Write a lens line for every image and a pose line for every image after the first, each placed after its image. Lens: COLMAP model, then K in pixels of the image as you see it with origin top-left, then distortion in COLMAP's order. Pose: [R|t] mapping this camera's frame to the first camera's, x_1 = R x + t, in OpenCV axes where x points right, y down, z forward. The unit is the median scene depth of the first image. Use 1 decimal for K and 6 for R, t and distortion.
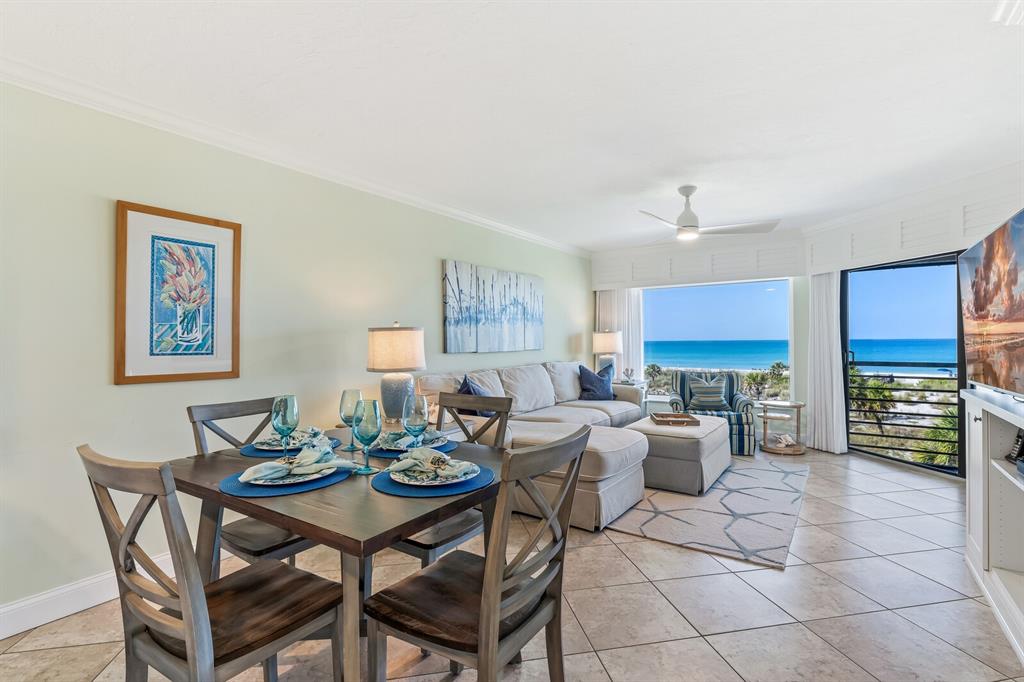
lens RADIAL K [[496.1, 0, 512.0], [0, 496.1, 341.0], [0, 0, 1]] dist [-0.002009, -0.000050]
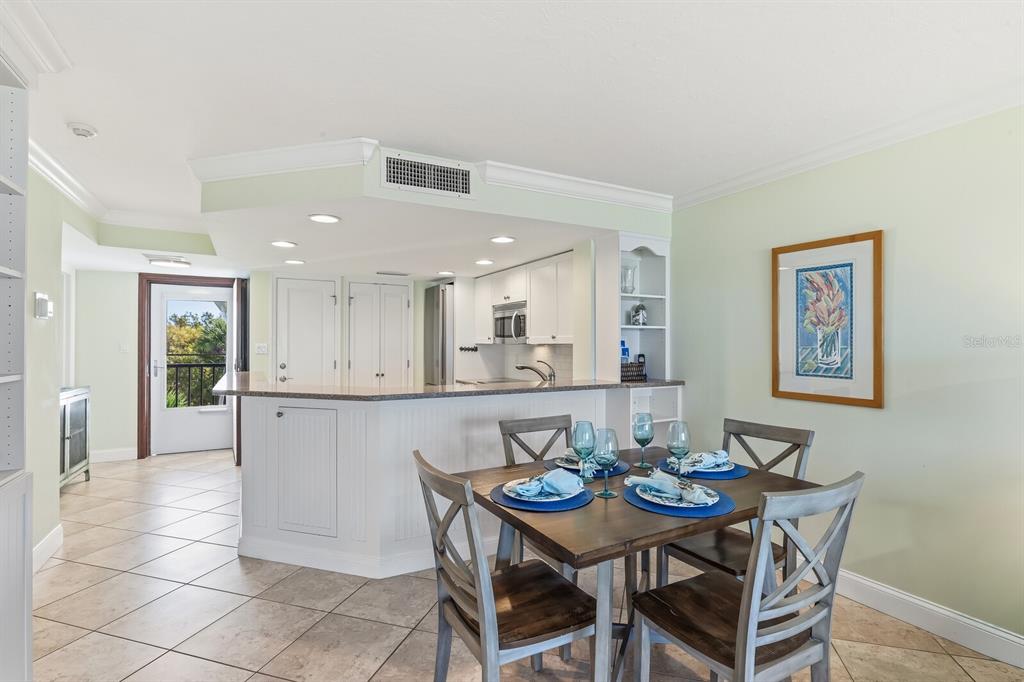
lens RADIAL K [[496.1, 0, 512.0], [0, 496.1, 341.0], [0, 0, 1]] dist [-0.002009, -0.000050]
pose [[-0.468589, 0.002958, -0.883411, 0.299465], [0.001421, 0.999996, 0.002595, -0.027357], [0.883415, -0.000039, -0.468591, 0.490327]]
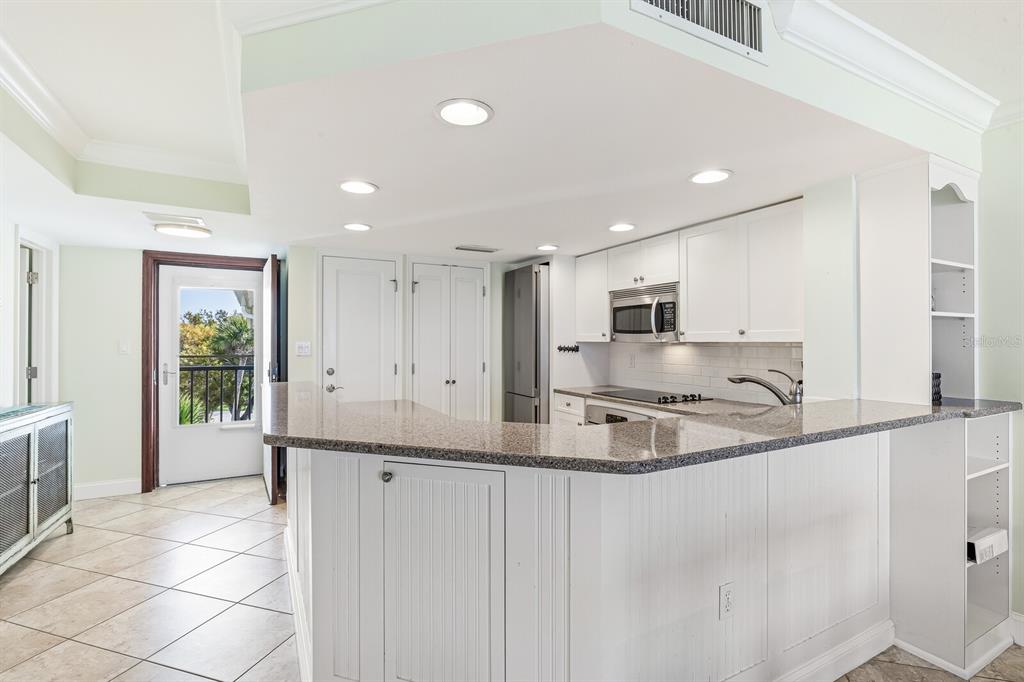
lens RADIAL K [[484.1, 0, 512.1], [0, 484.1, 338.2], [0, 0, 1]] dist [-0.006137, -0.000685]
pose [[-0.475073, 0.003066, -0.879941, 0.132095], [0.002964, 0.999994, 0.001884, -0.026442], [0.879941, -0.001713, -0.475080, 0.171003]]
